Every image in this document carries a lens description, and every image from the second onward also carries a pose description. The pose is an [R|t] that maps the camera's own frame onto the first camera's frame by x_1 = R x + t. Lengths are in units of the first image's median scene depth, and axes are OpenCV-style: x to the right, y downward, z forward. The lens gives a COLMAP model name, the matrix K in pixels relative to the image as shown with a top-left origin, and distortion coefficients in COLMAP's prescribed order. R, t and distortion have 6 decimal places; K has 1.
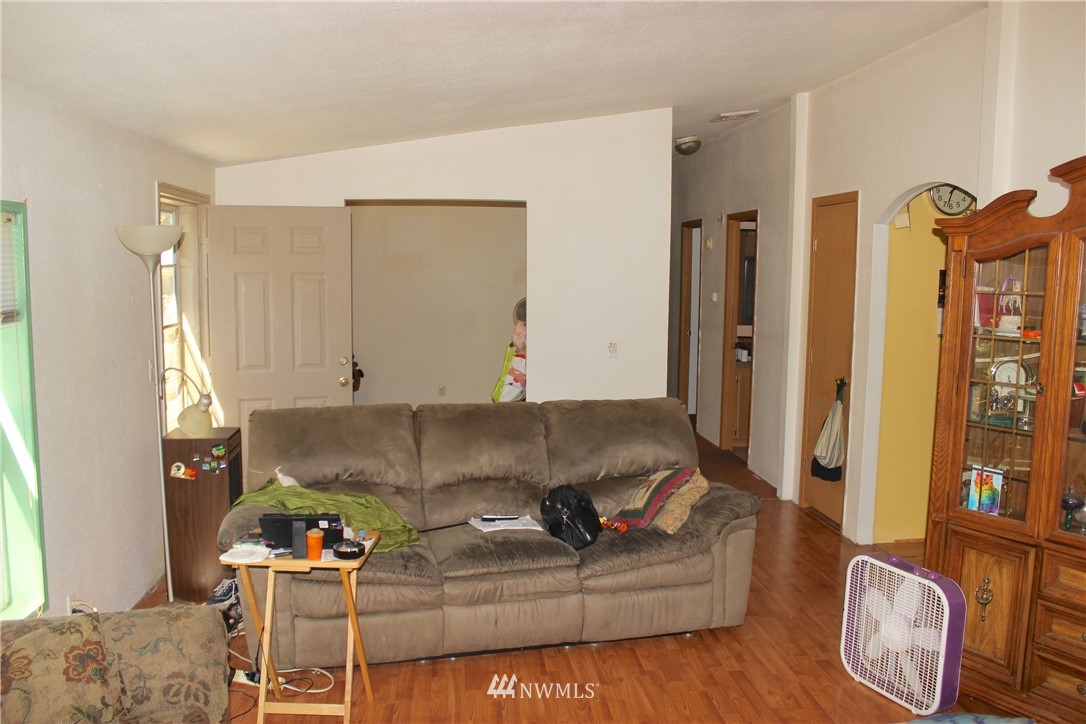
lens RADIAL K [[907.3, 0, 543.0], [0, 907.3, 362.0], [0, 0, 1]] dist [-0.178244, 0.168495]
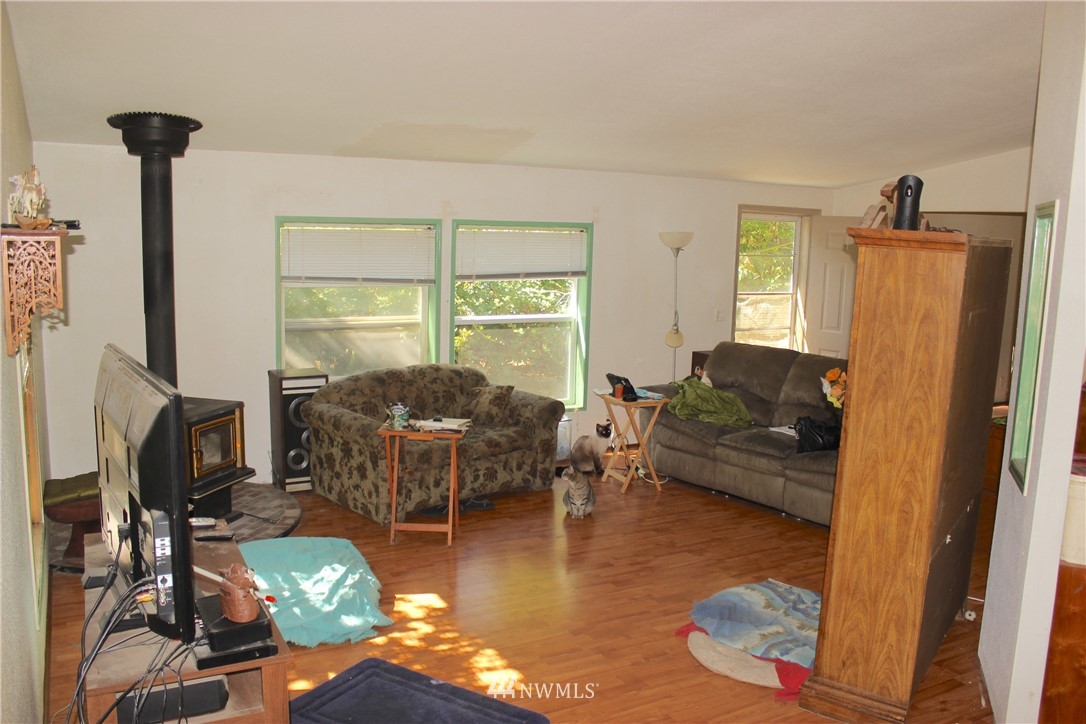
lens RADIAL K [[907.3, 0, 543.0], [0, 907.3, 362.0], [0, 0, 1]] dist [-0.178244, 0.168495]
pose [[0.378315, 0.136614, -0.915541, 1.244876], [-0.124415, 0.987580, 0.095953, -0.031271], [0.917278, 0.077607, 0.390613, 0.017534]]
